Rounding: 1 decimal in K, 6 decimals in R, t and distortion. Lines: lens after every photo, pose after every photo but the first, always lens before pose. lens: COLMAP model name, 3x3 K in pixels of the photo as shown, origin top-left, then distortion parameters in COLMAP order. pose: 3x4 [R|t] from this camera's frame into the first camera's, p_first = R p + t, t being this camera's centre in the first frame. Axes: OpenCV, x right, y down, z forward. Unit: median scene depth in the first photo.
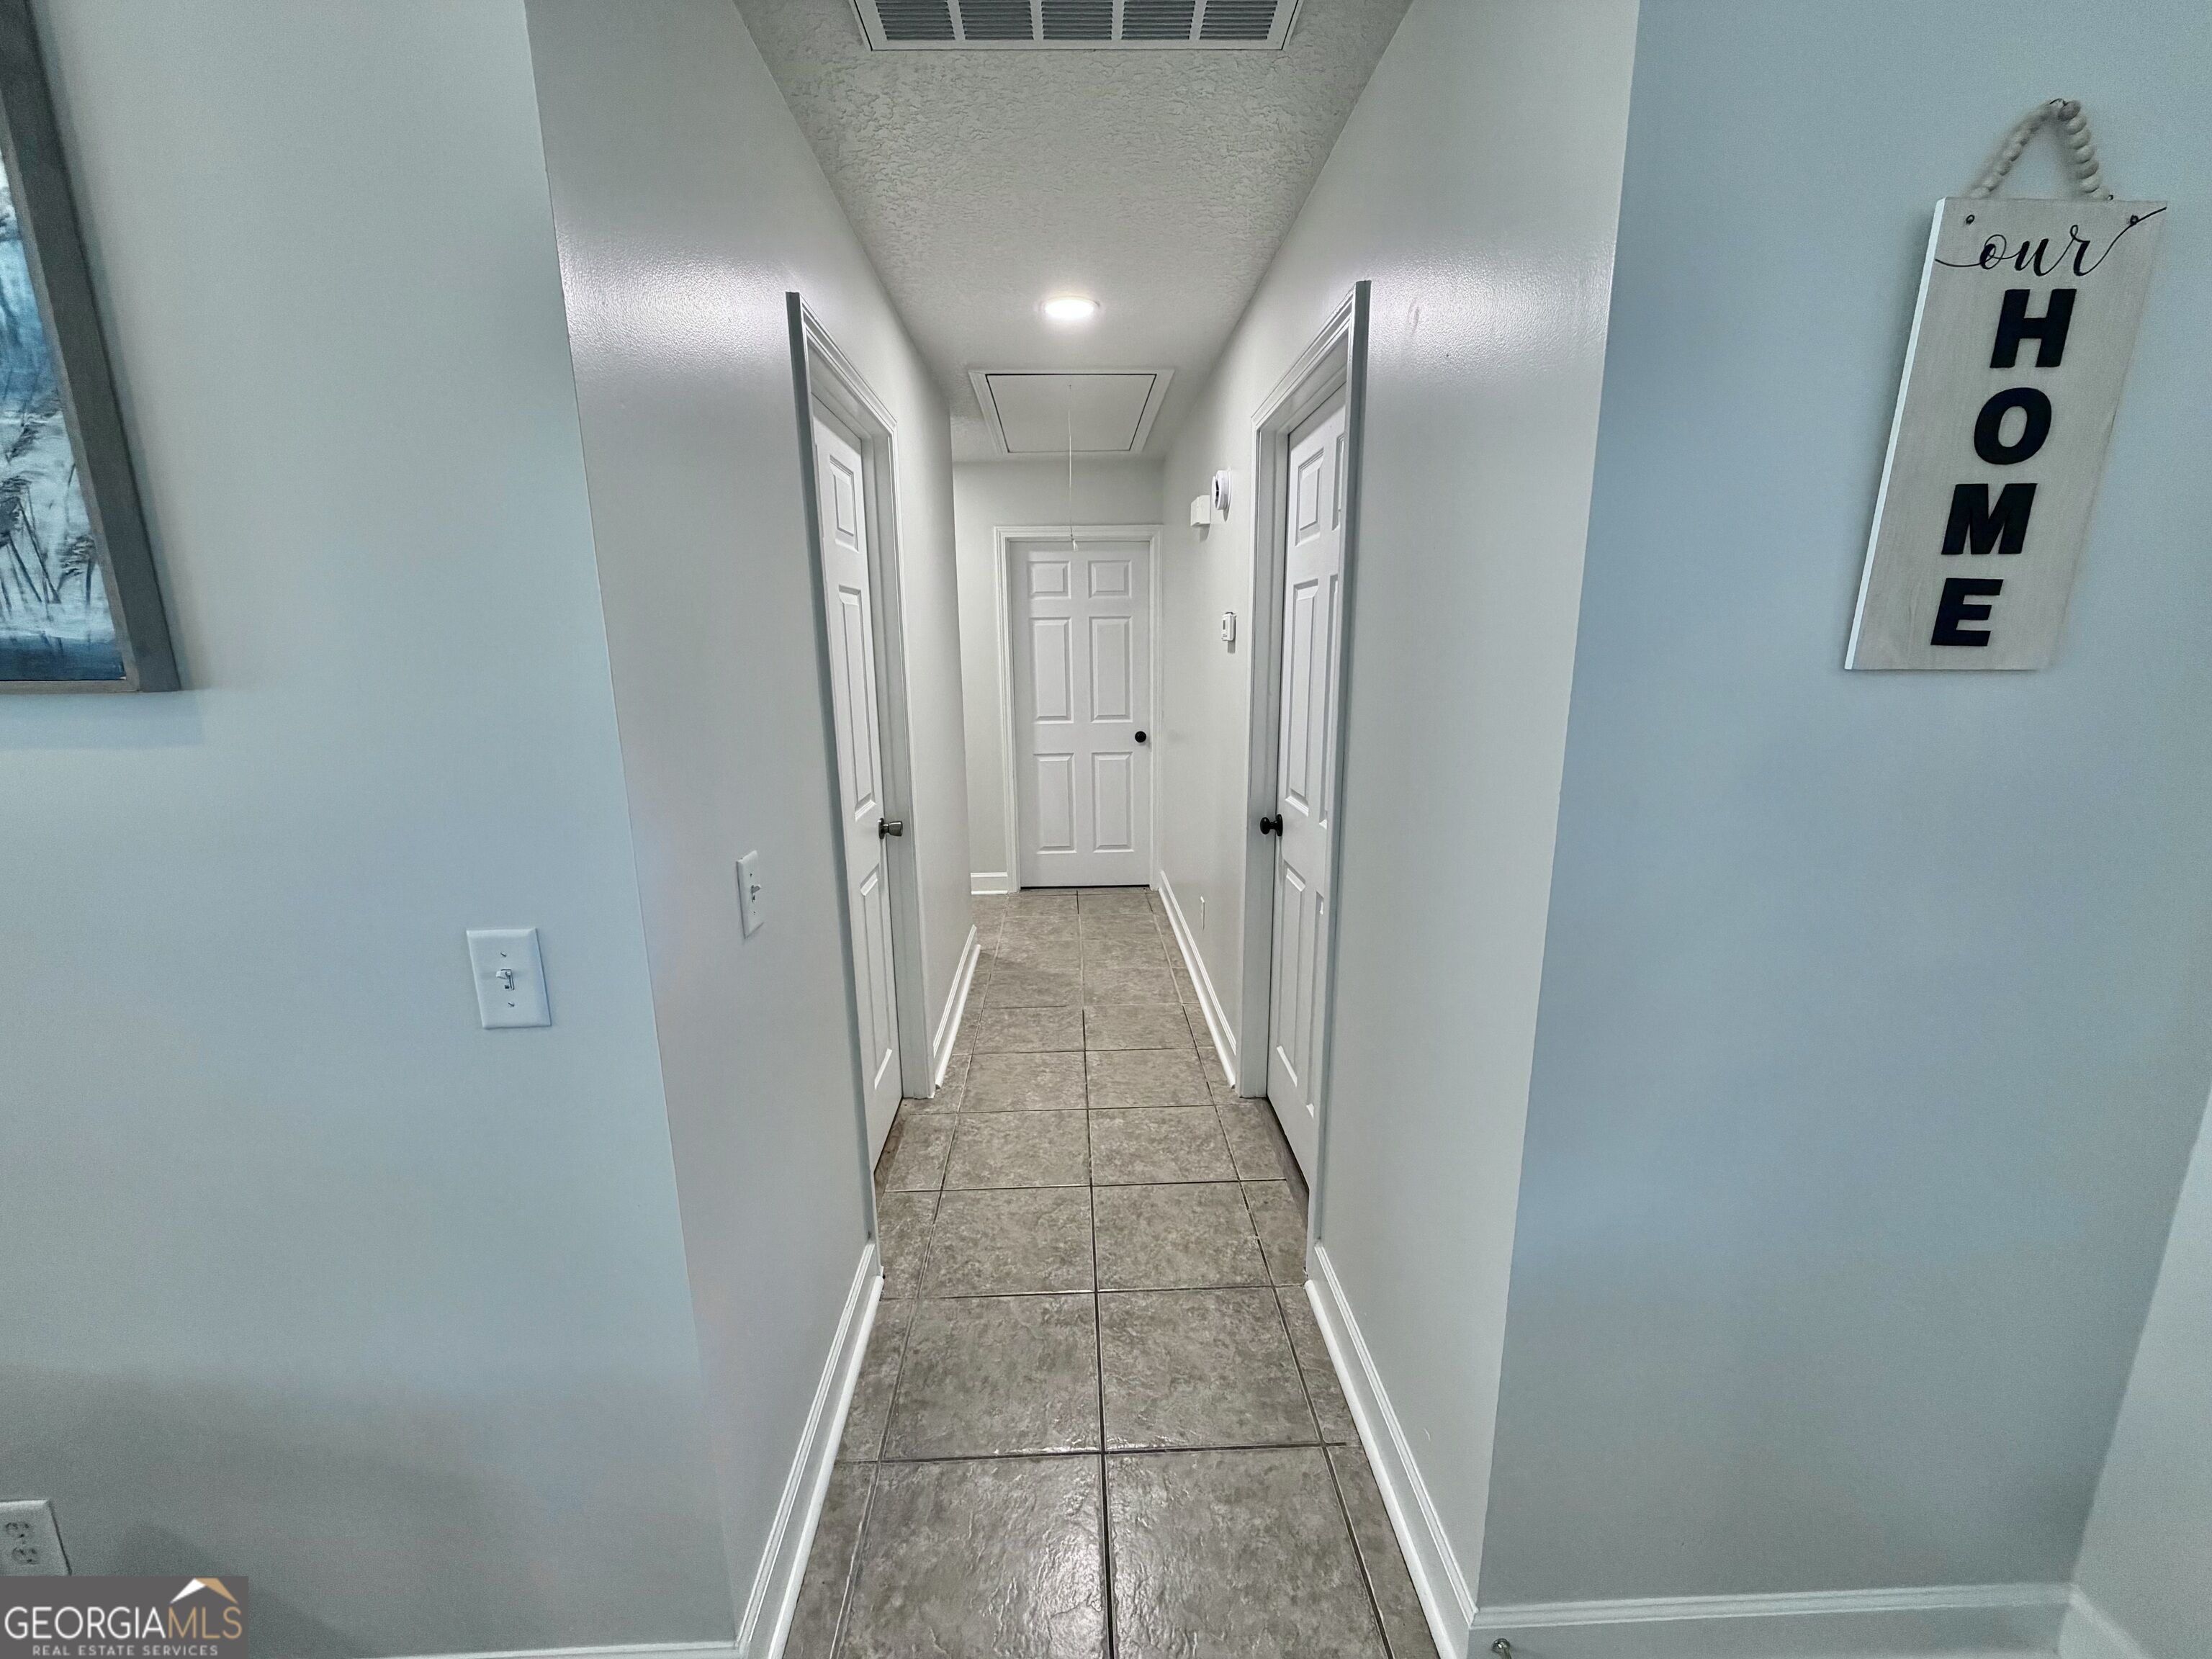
lens RADIAL K [[879.4, 0, 1104.6], [0, 879.4, 825.7], [0, 0, 1]] dist [0.003024, -0.000601]
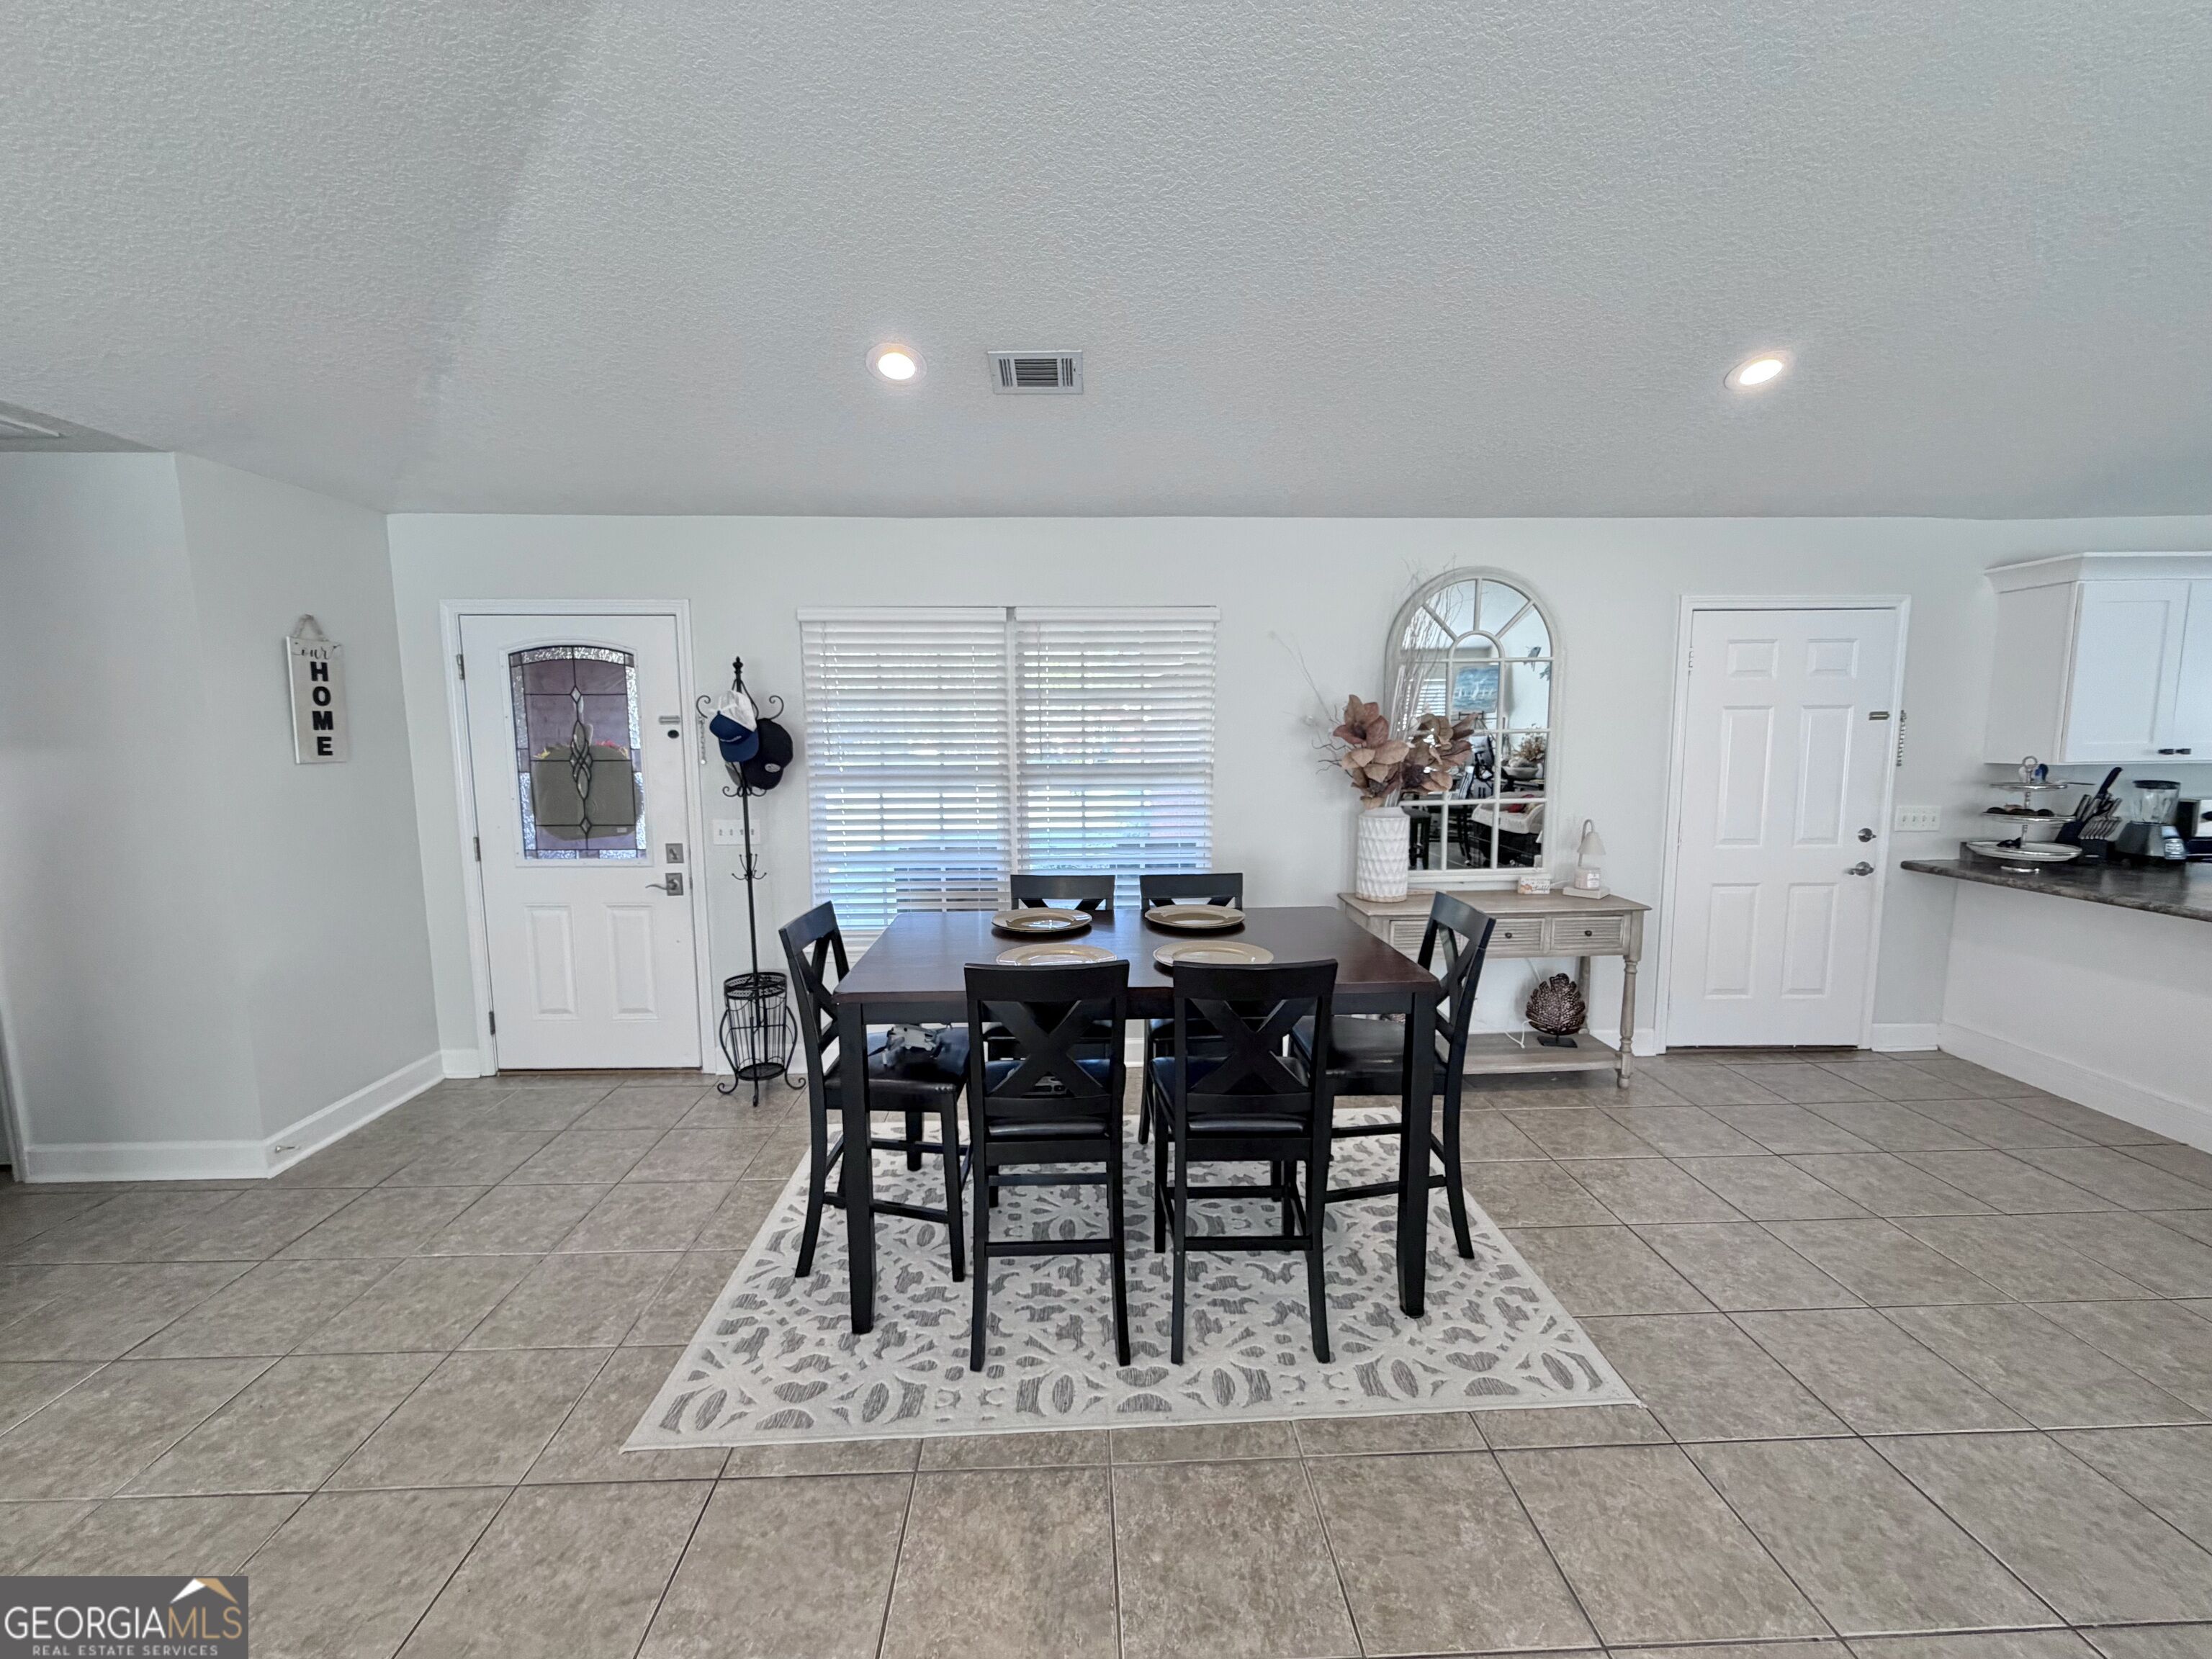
lens RADIAL K [[879.4, 0, 1105.4], [0, 879.4, 835.0], [0, 0, 1]] dist [0.003024, -0.000601]
pose [[0.000134, -0.120337, 0.992733, -2.641961], [0.209698, 0.970664, 0.117634, 0.352580], [-0.977766, 0.208159, 0.025365, -2.128831]]
